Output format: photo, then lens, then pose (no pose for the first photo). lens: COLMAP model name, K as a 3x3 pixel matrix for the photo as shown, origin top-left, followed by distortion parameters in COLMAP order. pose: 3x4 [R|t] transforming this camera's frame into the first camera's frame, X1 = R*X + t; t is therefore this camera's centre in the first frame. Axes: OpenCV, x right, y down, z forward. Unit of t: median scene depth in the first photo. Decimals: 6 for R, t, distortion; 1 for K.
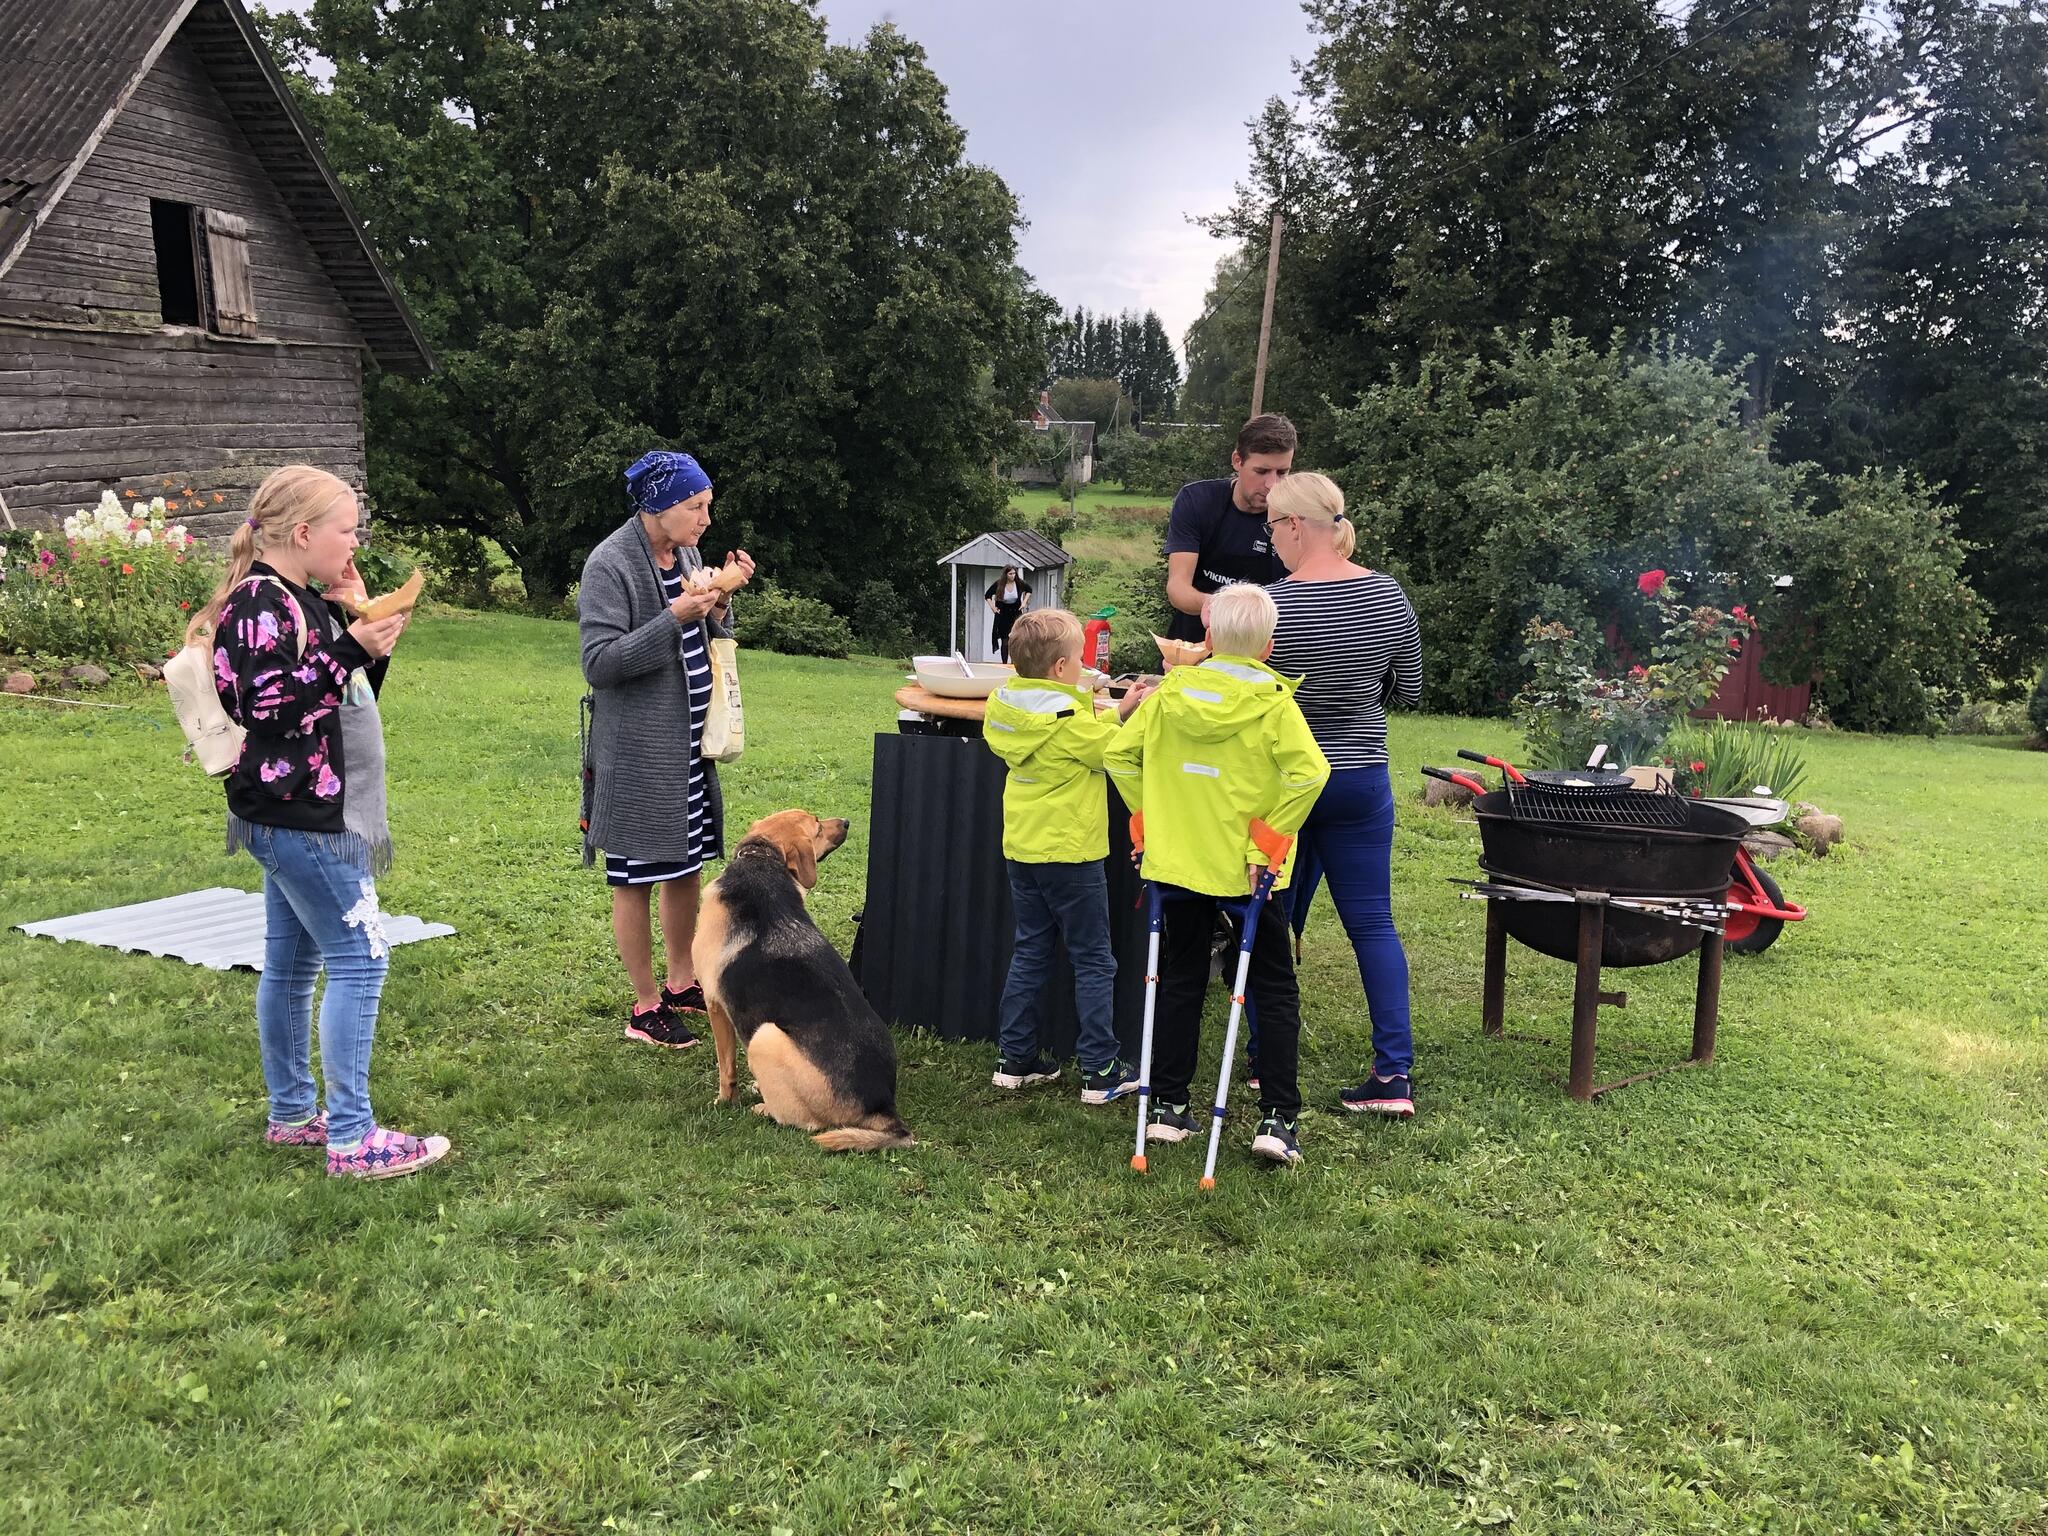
lens RADIAL K [[1803.3, 0, 997.7], [0, 1803.3, 756.2], [0, 0, 1]] dist [0.015602, -0.010057]
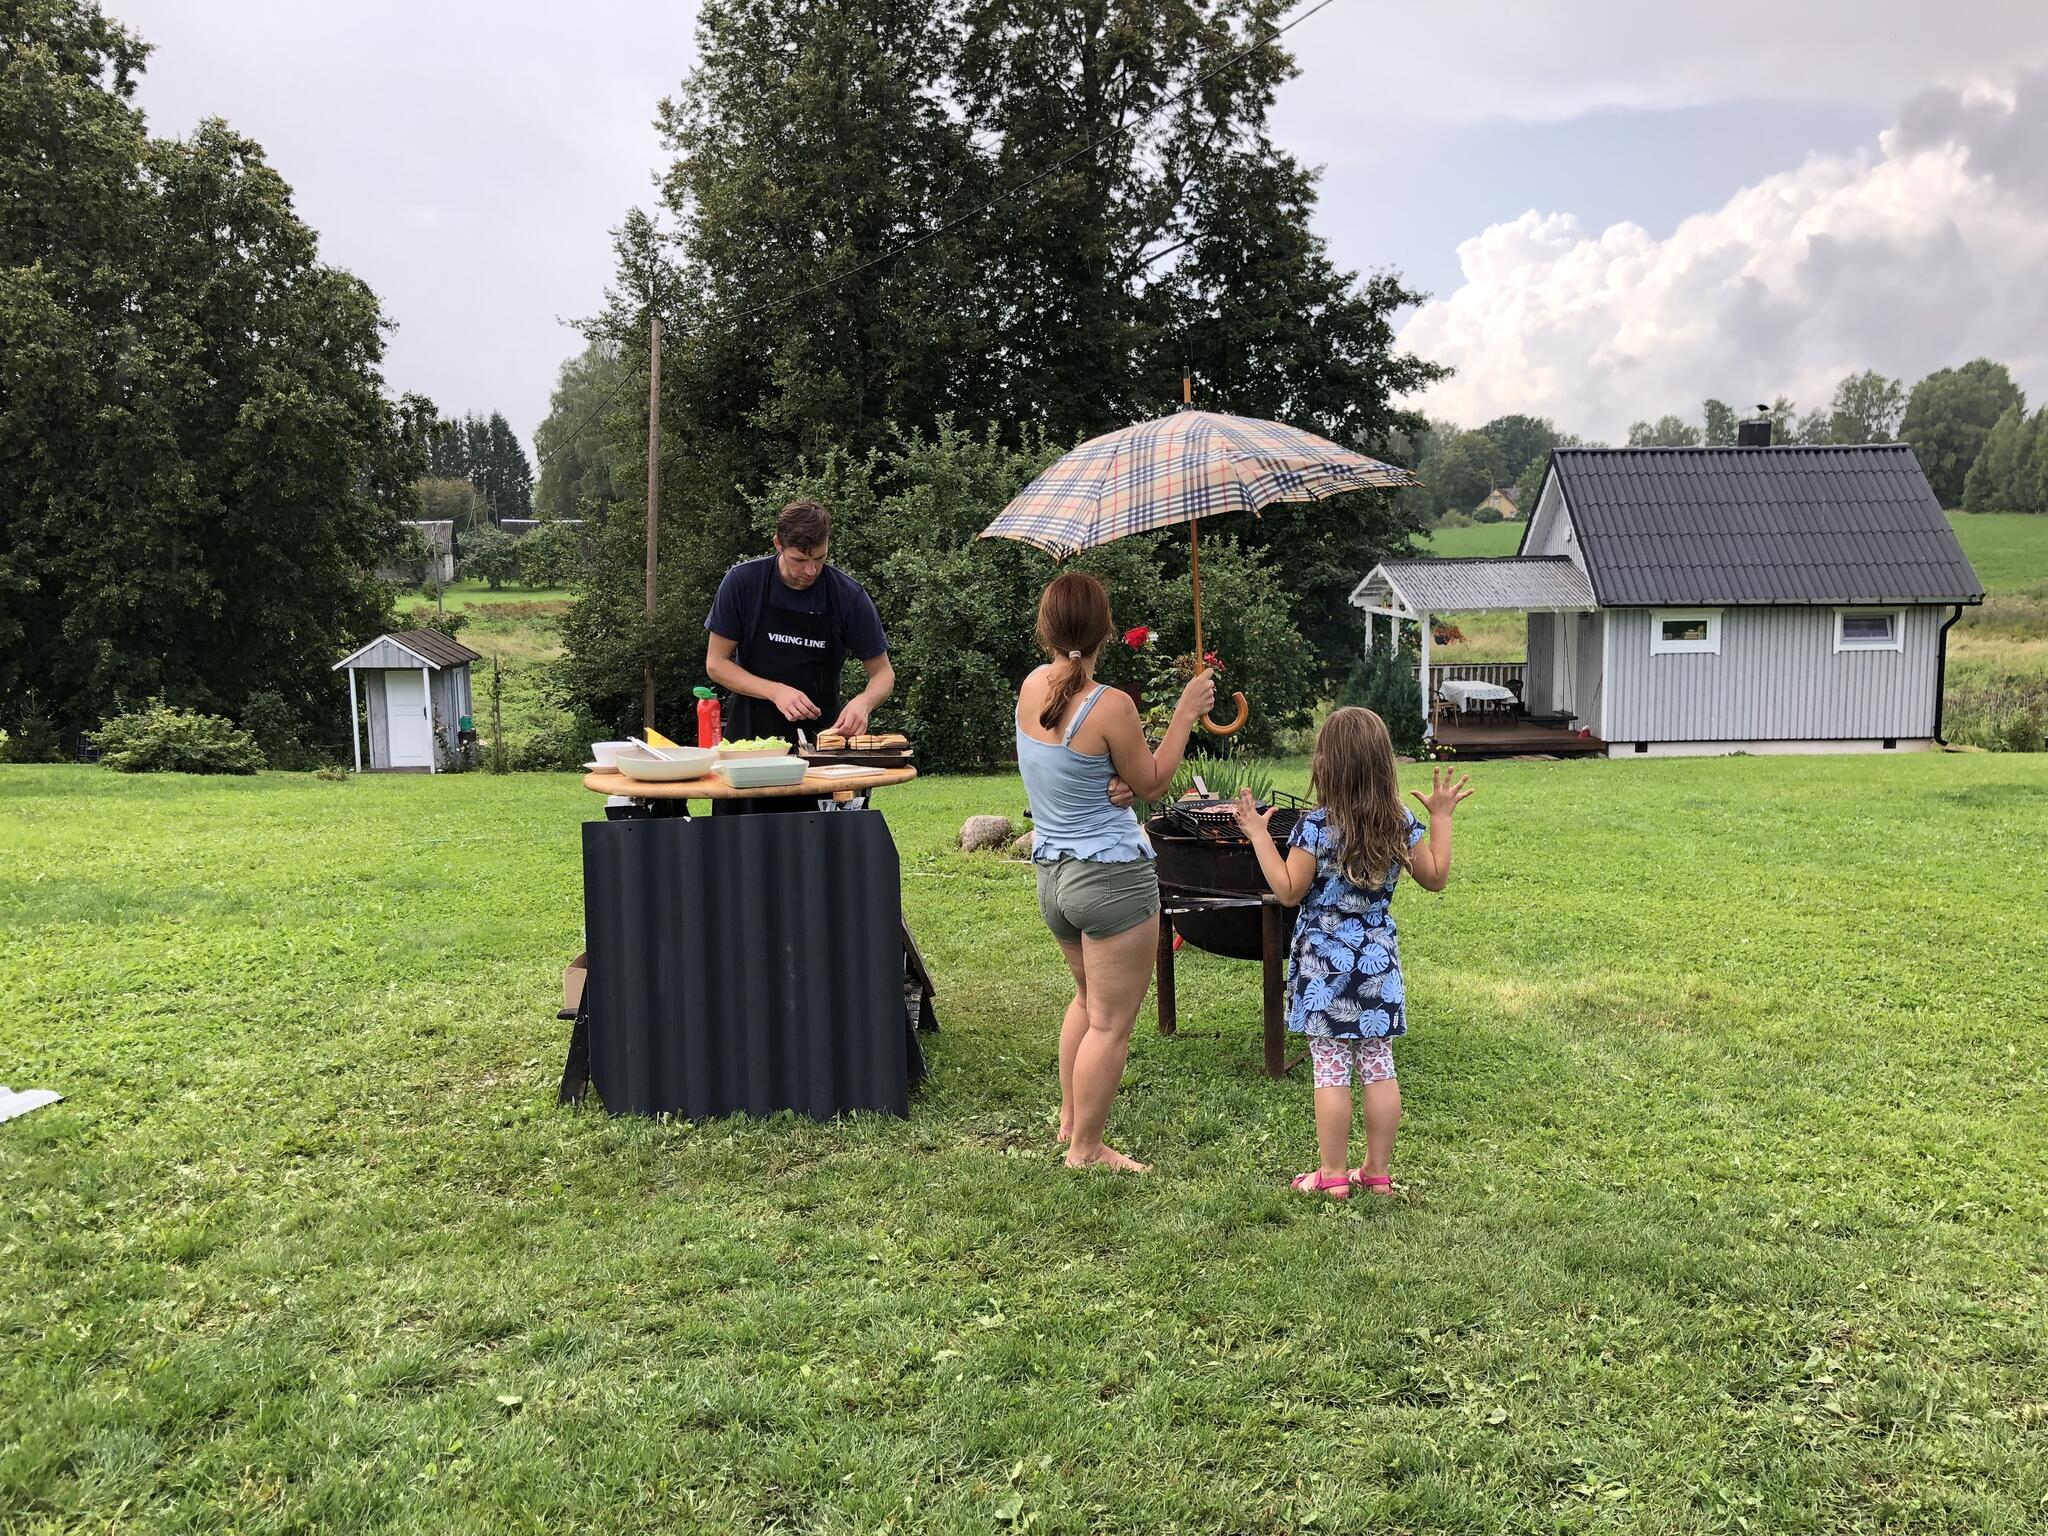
lens RADIAL K [[1720.7, 0, 1018.4], [0, 1720.7, 753.2], [0, 0, 1]] dist [0.047576, -0.052821]
pose [[0.930718, -0.082750, 0.356254, -0.024862], [0.098915, 0.994720, -0.027366, -0.000114], [-0.352108, 0.060709, 0.933988, 0.001835]]
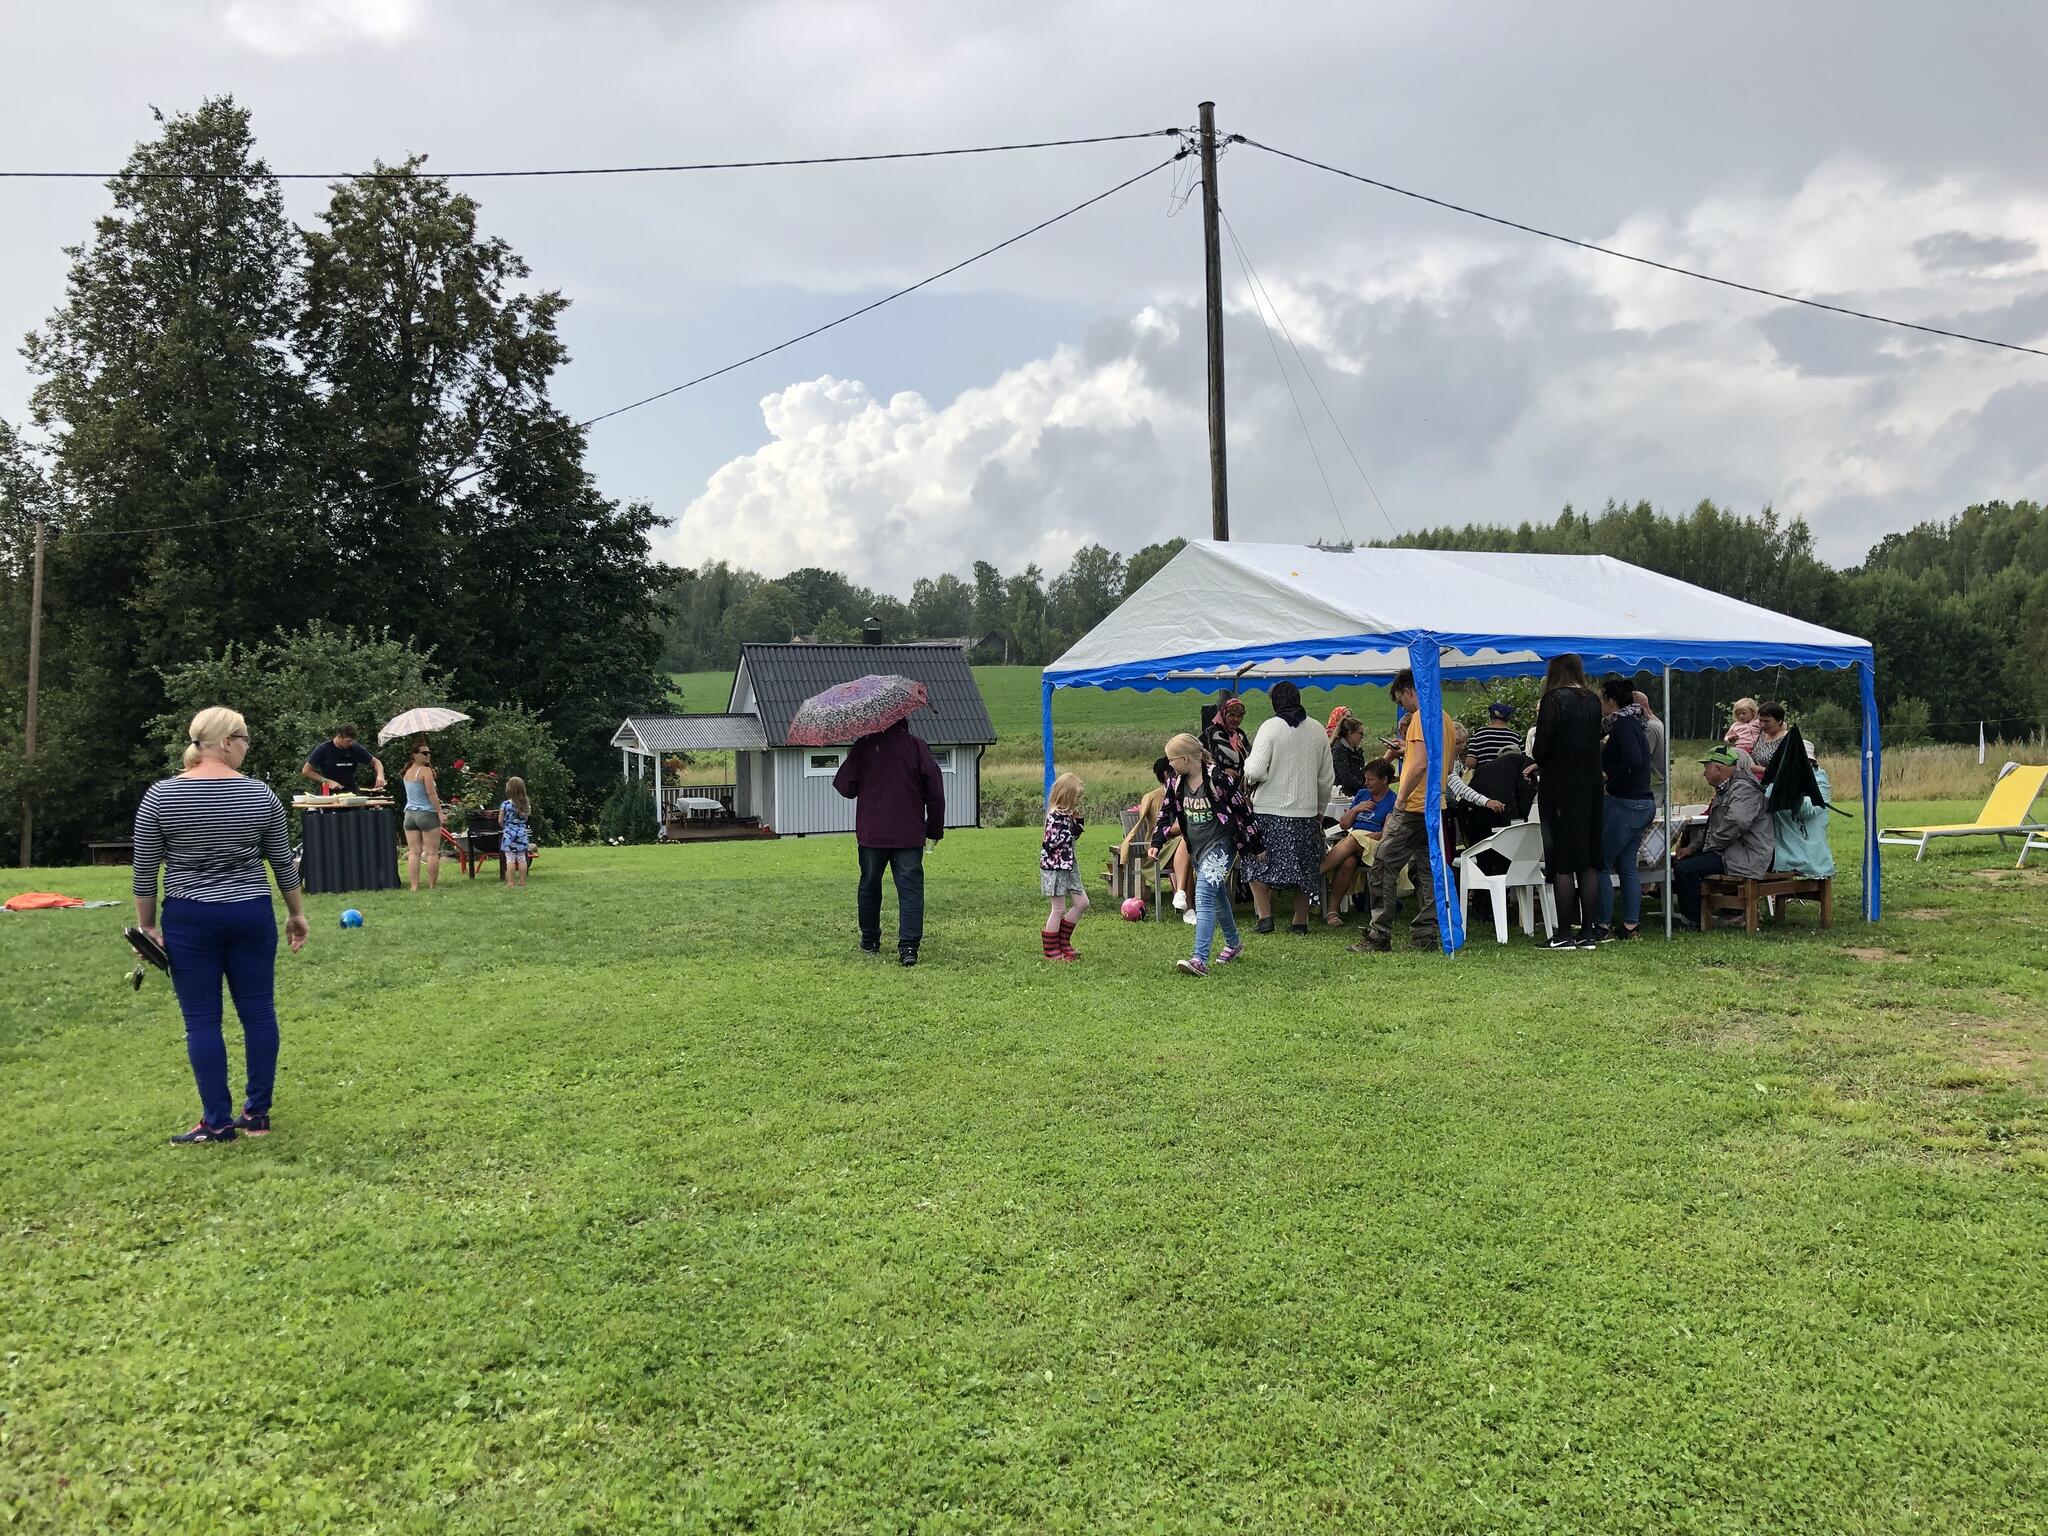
lens RADIAL K [[1720.7, 0, 1018.4], [0, 1720.7, 753.2], [0, 0, 1]] dist [0.047576, -0.052821]
pose [[0.723700, -0.061199, 0.687396, -0.185234], [0.140223, 0.988322, -0.059639, 0.036347], [-0.675719, 0.139549, 0.723830, -0.326894]]
